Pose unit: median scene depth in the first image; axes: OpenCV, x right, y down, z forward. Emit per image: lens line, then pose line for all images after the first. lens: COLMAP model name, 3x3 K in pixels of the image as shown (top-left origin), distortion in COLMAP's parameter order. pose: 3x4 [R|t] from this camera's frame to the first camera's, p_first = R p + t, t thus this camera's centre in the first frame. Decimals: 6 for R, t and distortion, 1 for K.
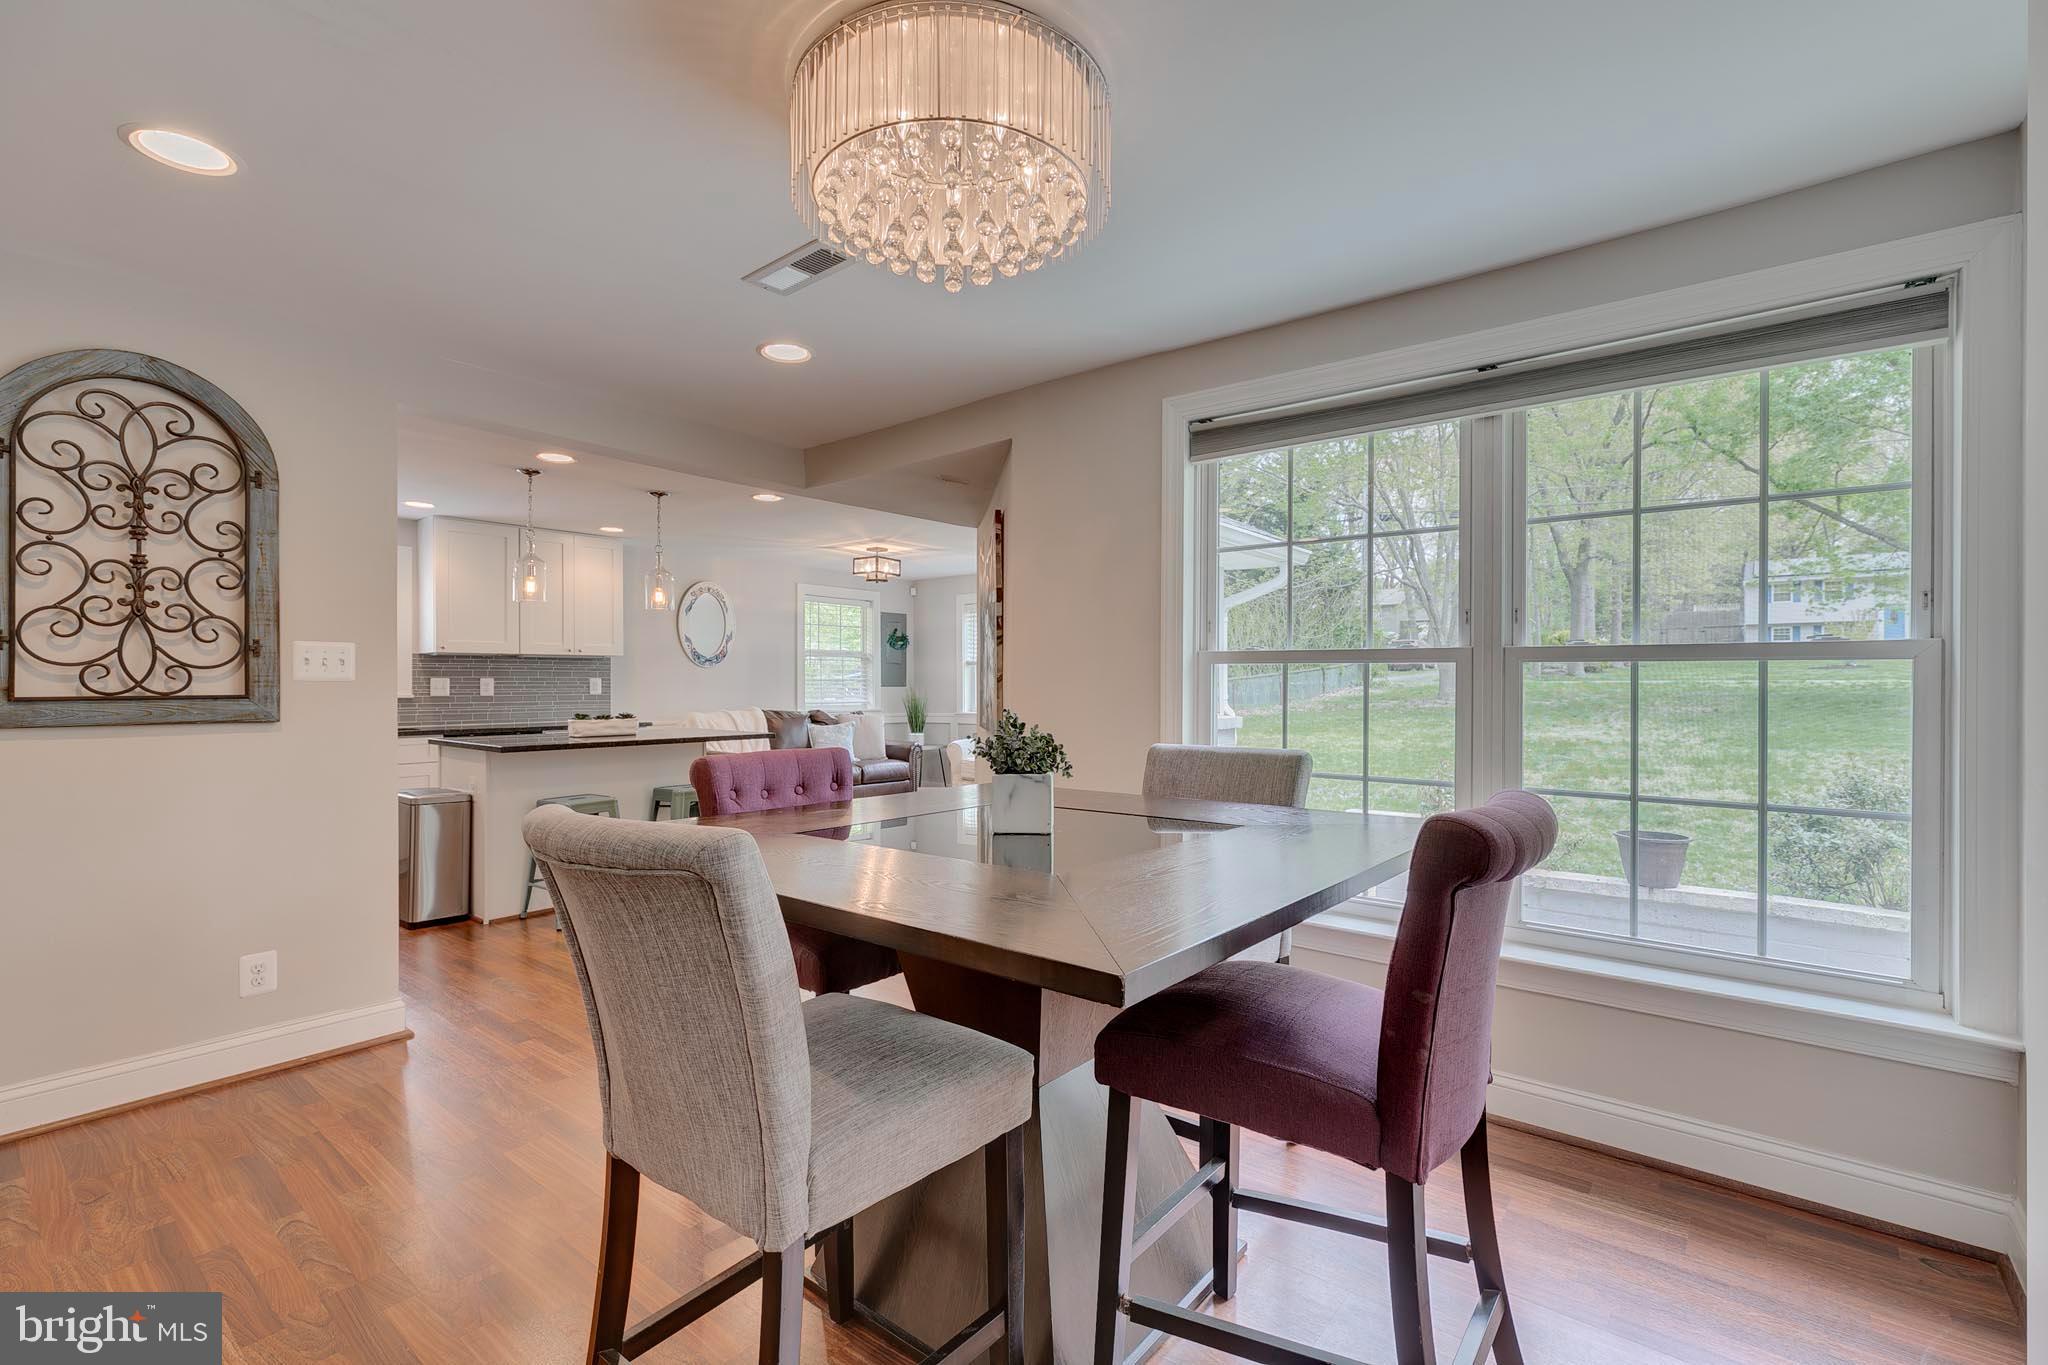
lens RADIAL K [[910.5, 0, 1028.2], [0, 910.5, 688.6], [0, 0, 1]] dist [0.010394, -0.002688]
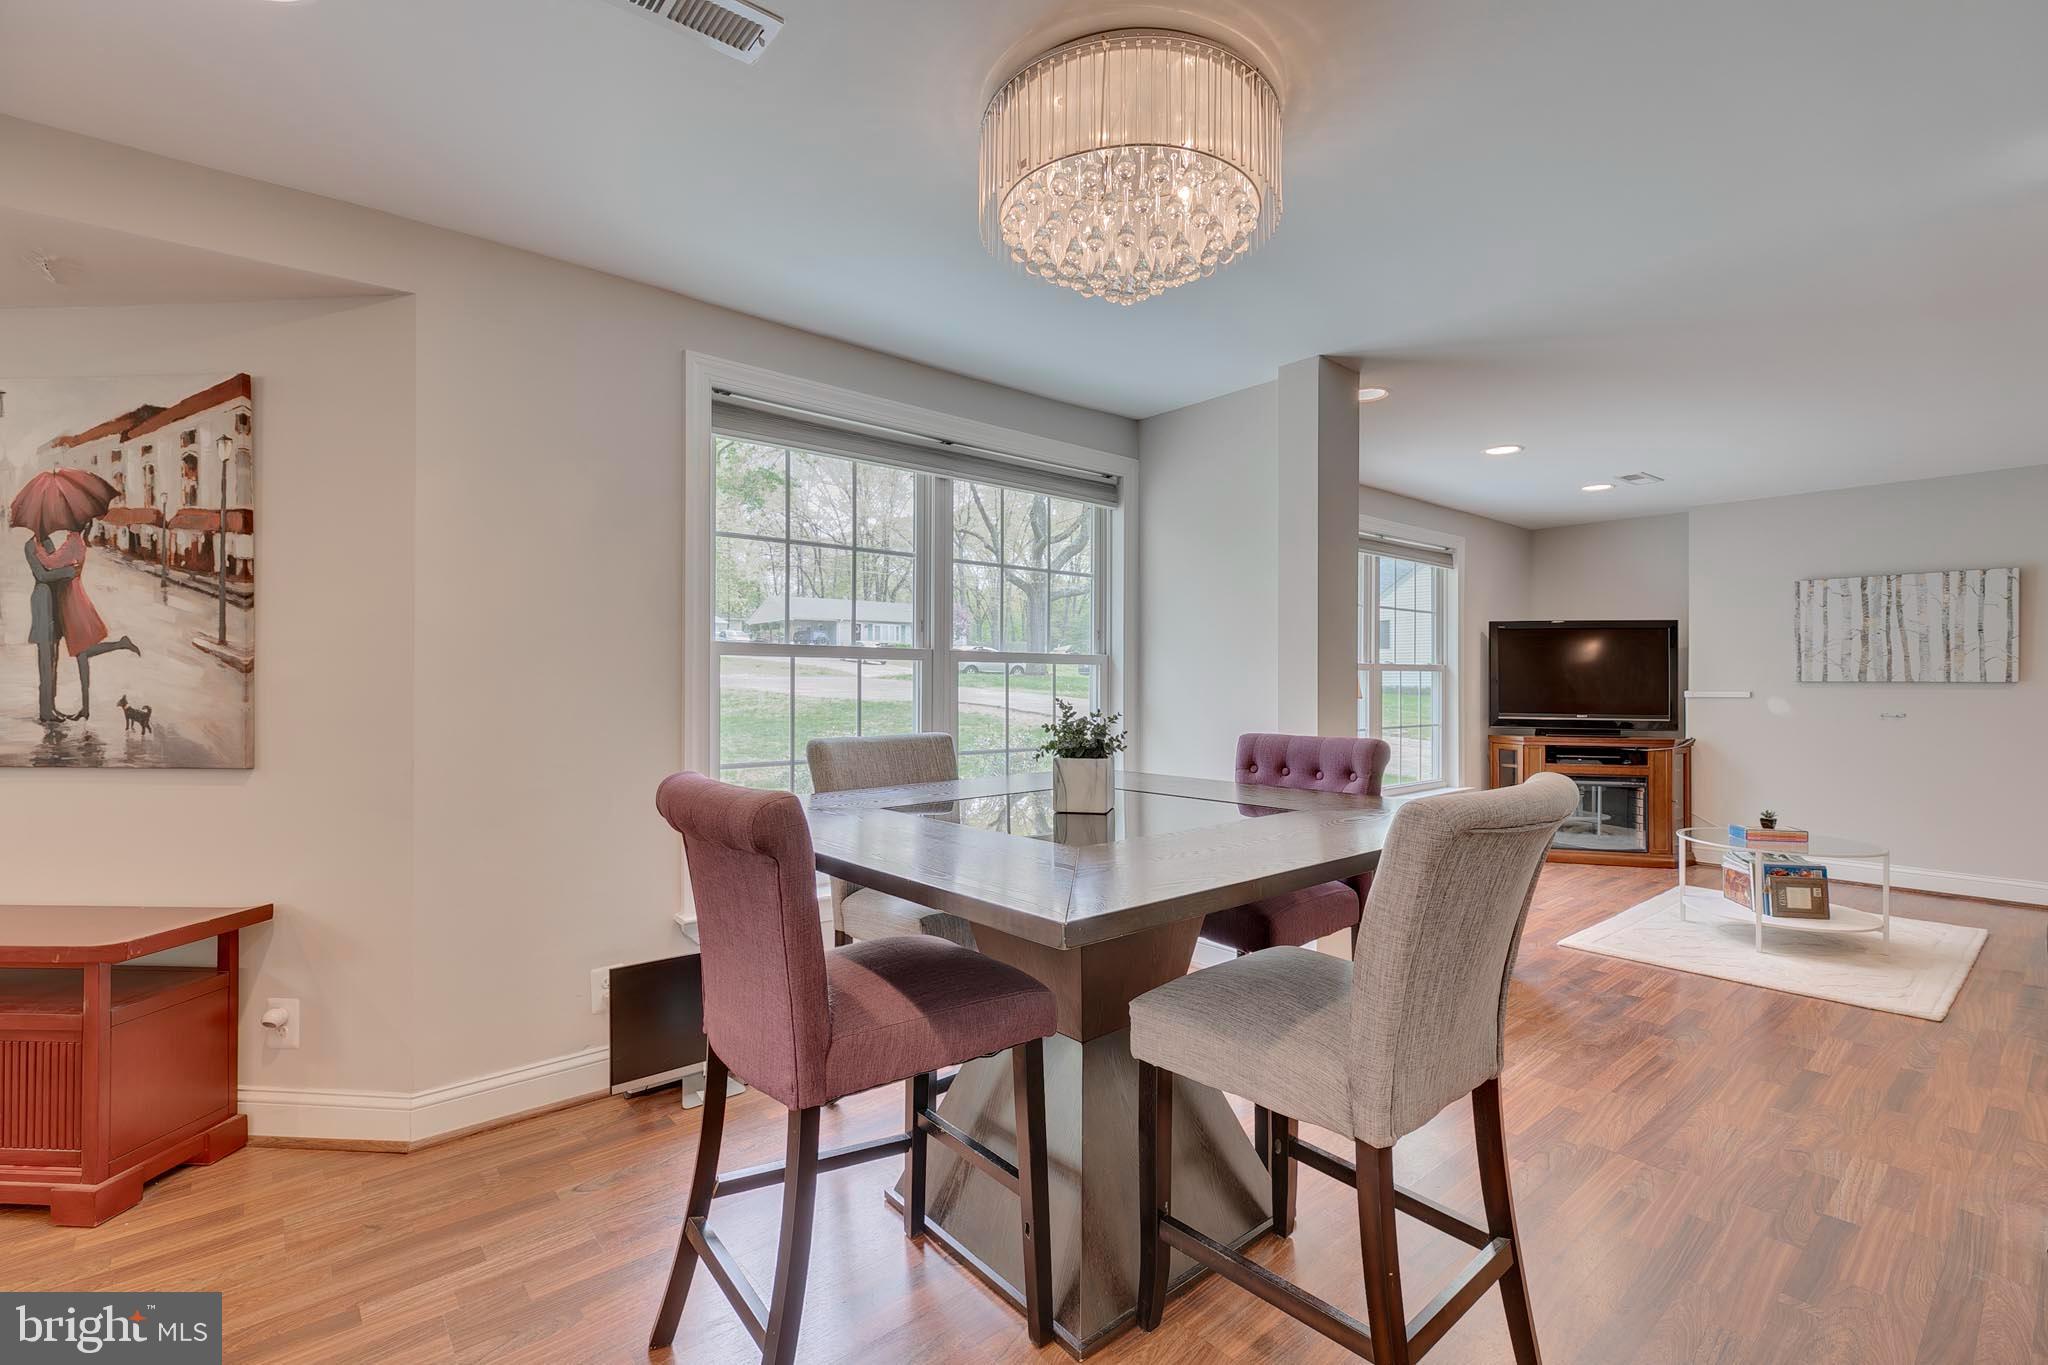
lens RADIAL K [[910.5, 0, 1022.2], [0, 910.5, 680.2], [0, 0, 1]] dist [0.010394, -0.002688]
pose [[0.180972, -0.017869, 0.983326, -0.786195], [0.004899, 0.999839, 0.017268, -0.018861], [-0.983476, 0.001693, 0.181031, 0.623105]]
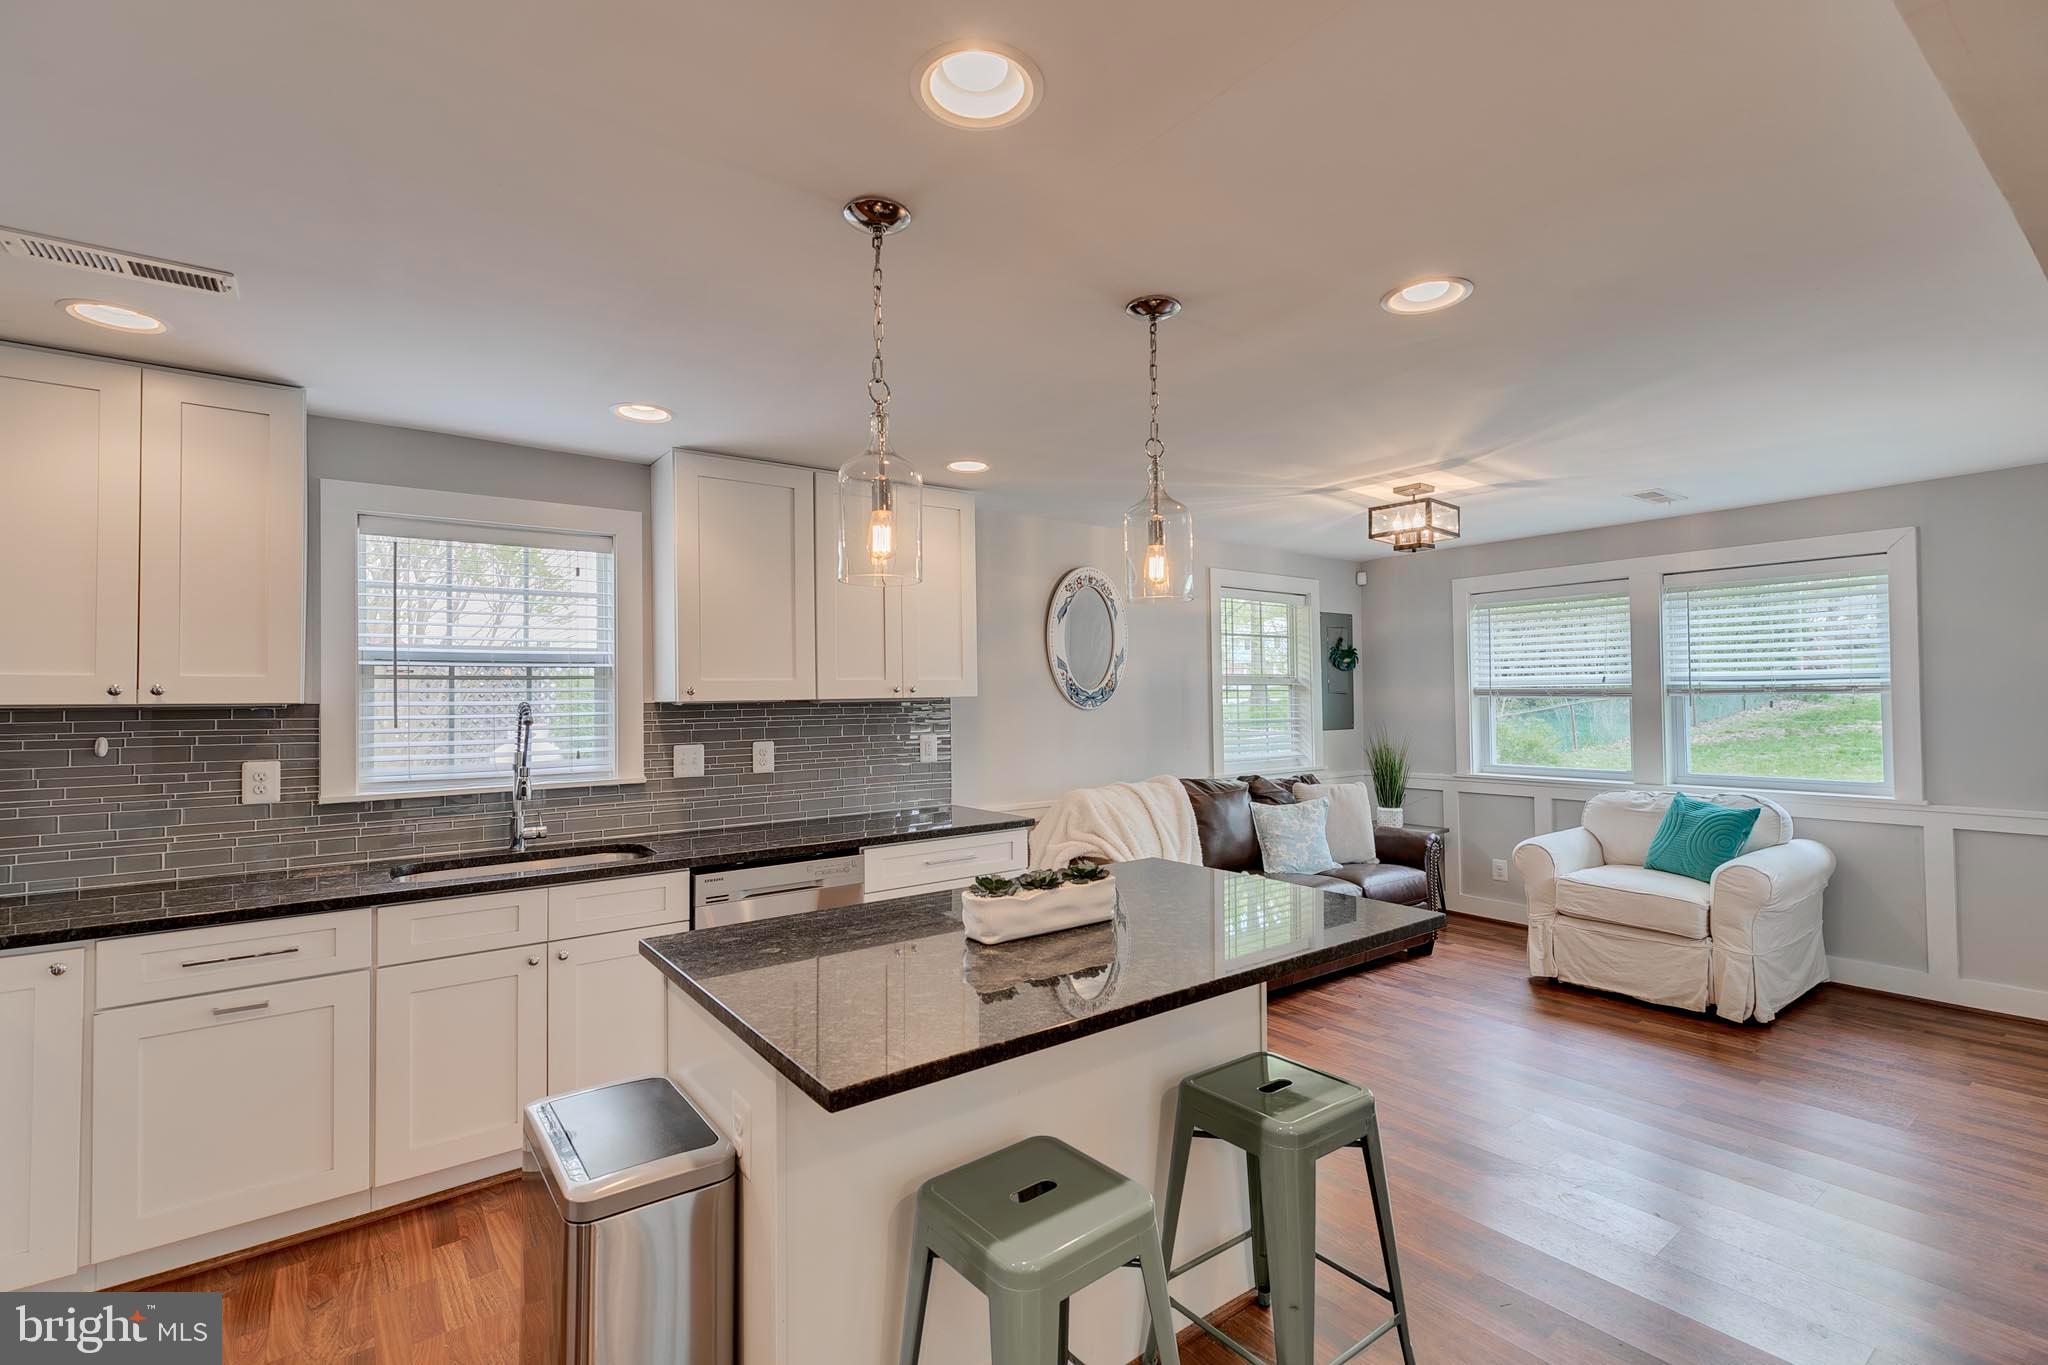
lens RADIAL K [[910.5, 0, 1028.6], [0, 910.5, 686.6], [0, 0, 1]] dist [0.010394, -0.002688]
pose [[0.970777, -0.016539, -0.239412, -0.738968], [0.012325, 0.999742, -0.019087, -0.082320], [0.239666, 0.015579, 0.970730, 1.220545]]
